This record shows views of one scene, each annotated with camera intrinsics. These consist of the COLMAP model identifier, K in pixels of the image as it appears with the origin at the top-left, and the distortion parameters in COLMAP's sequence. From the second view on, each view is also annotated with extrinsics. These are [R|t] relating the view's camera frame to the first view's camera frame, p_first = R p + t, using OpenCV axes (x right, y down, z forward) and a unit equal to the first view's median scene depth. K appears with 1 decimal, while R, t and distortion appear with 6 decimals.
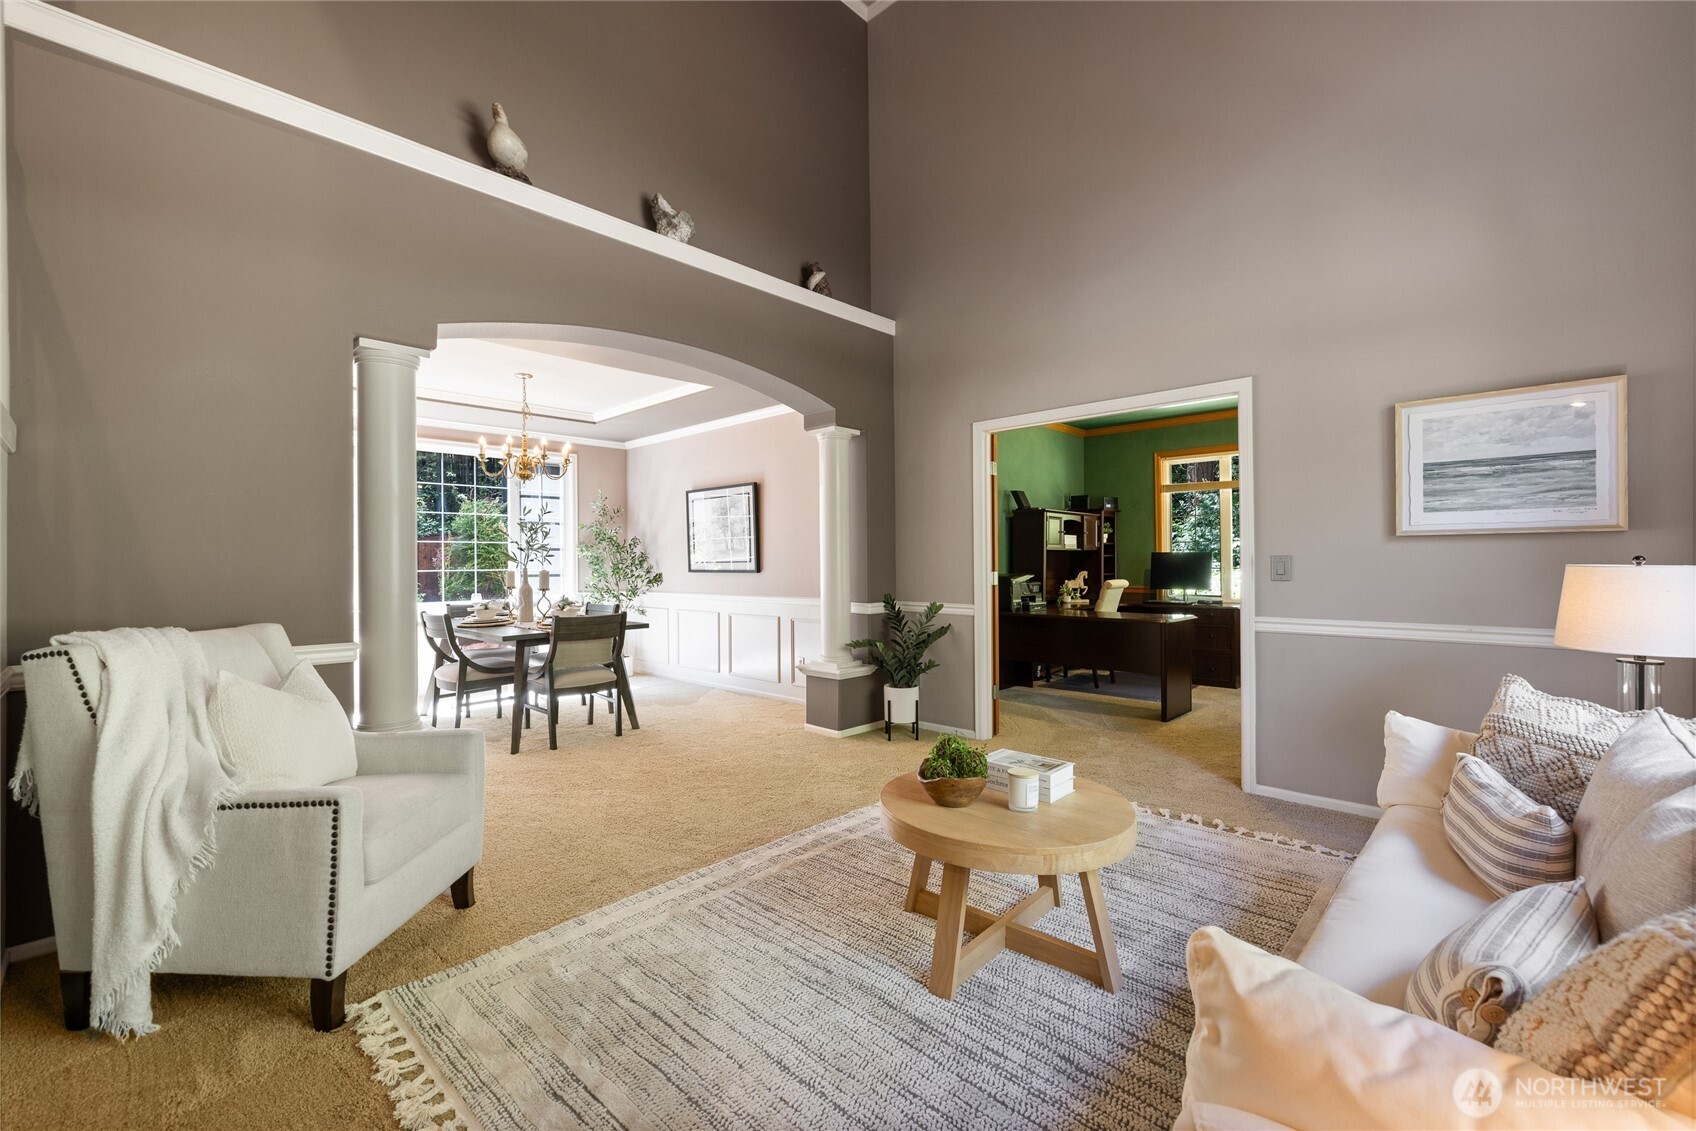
lens RADIAL K [[703.5, 0, 841.2], [0, 703.5, 565.1], [0, 0, 1]] dist [0.000789, 0.001199]
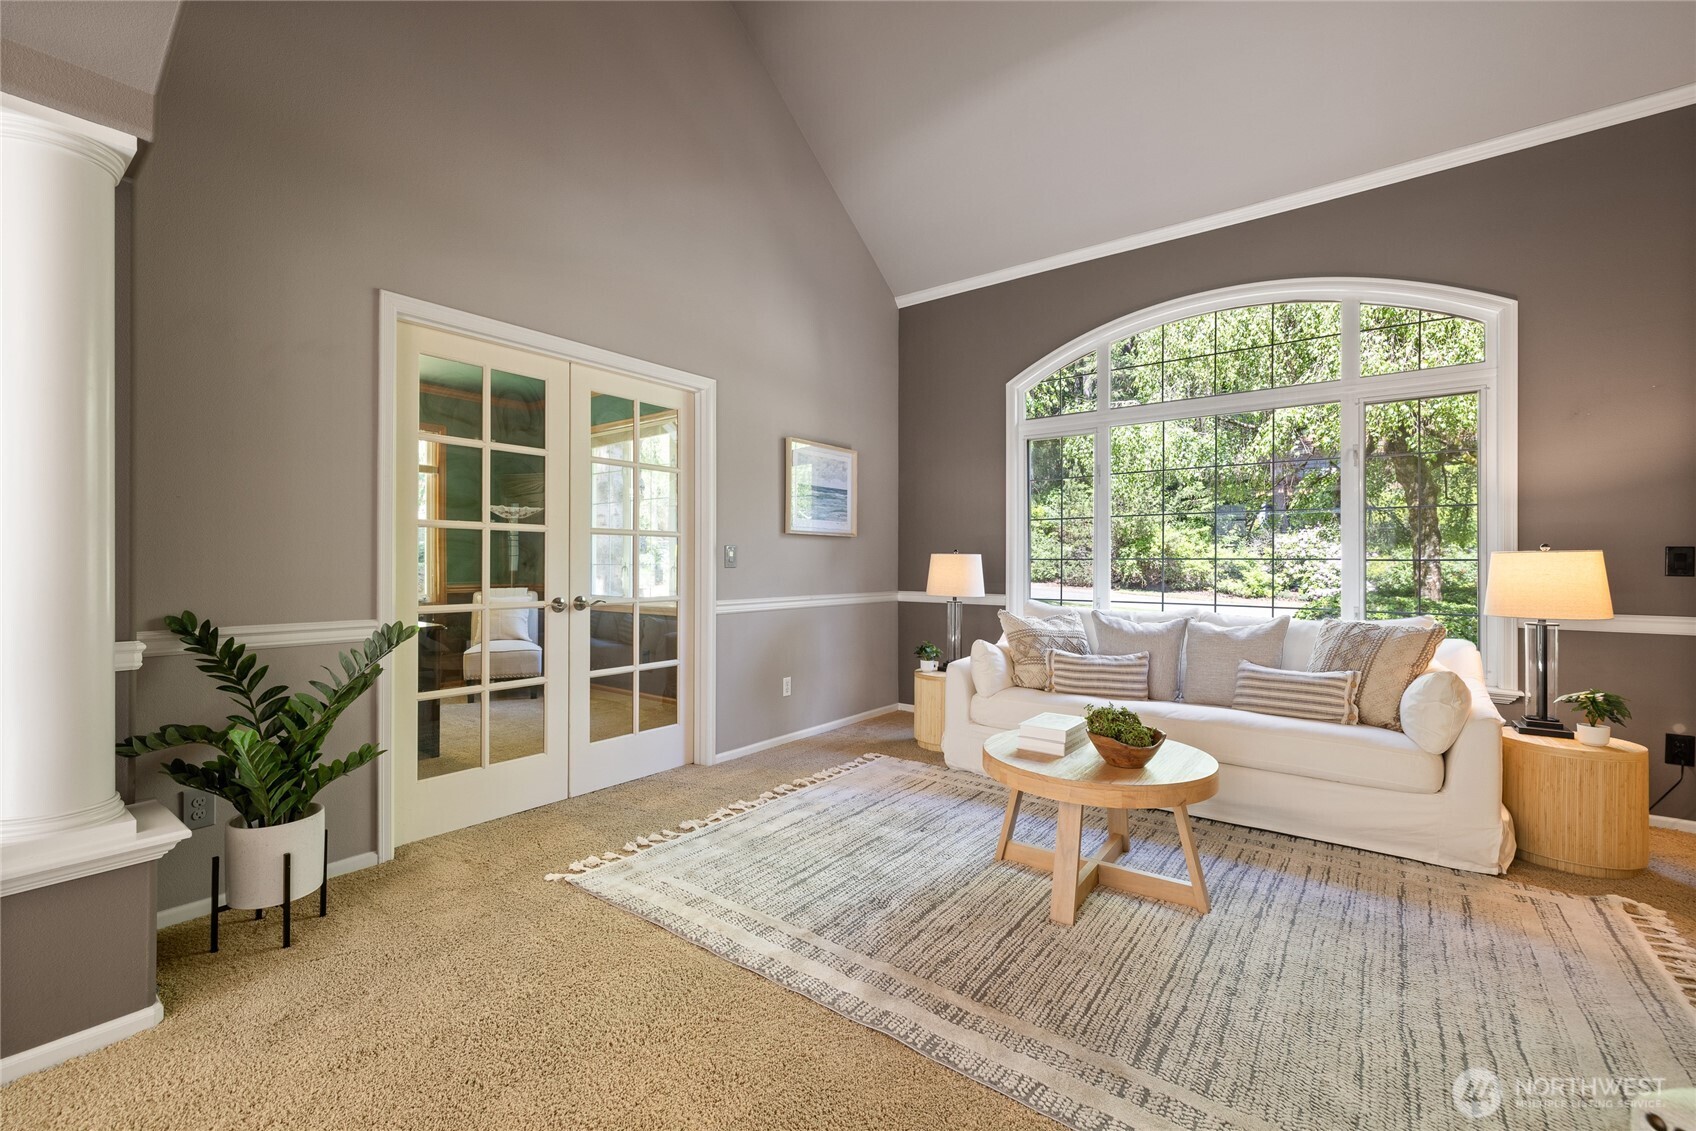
lens RADIAL K [[703.5, 0, 841.8], [0, 703.5, 566.2], [0, 0, 1]] dist [0.000789, 0.001199]
pose [[-0.099339, 0.003643, 0.995047, -0.380837], [0.001489, 0.999993, -0.003512, 0.018216], [-0.995053, 0.001133, -0.099343, 0.680956]]
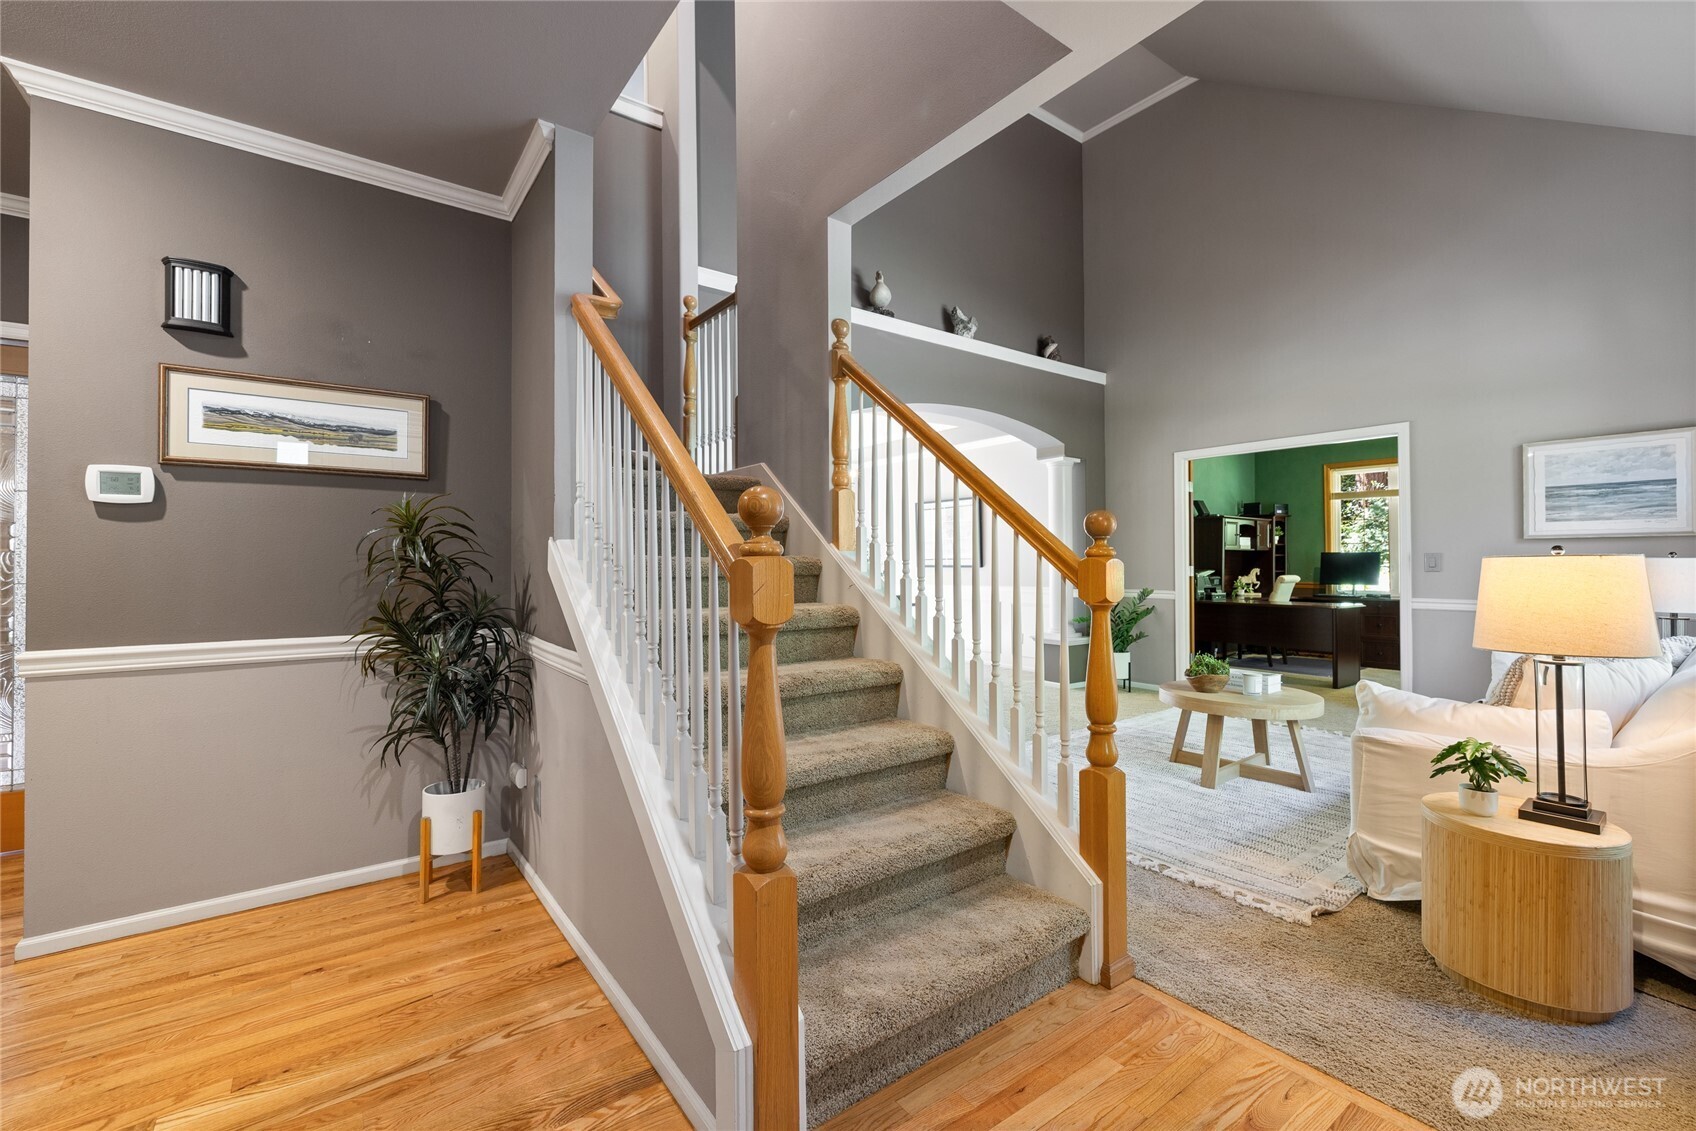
lens RADIAL K [[703.5, 0, 838.9], [0, 703.5, 560.5], [0, 0, 1]] dist [0.000789, 0.001199]
pose [[0.984433, 0.003869, -0.175720, -0.196571], [-0.005327, 0.999955, -0.007827, 0.012809], [0.175681, 0.008641, 0.984409, -0.399759]]
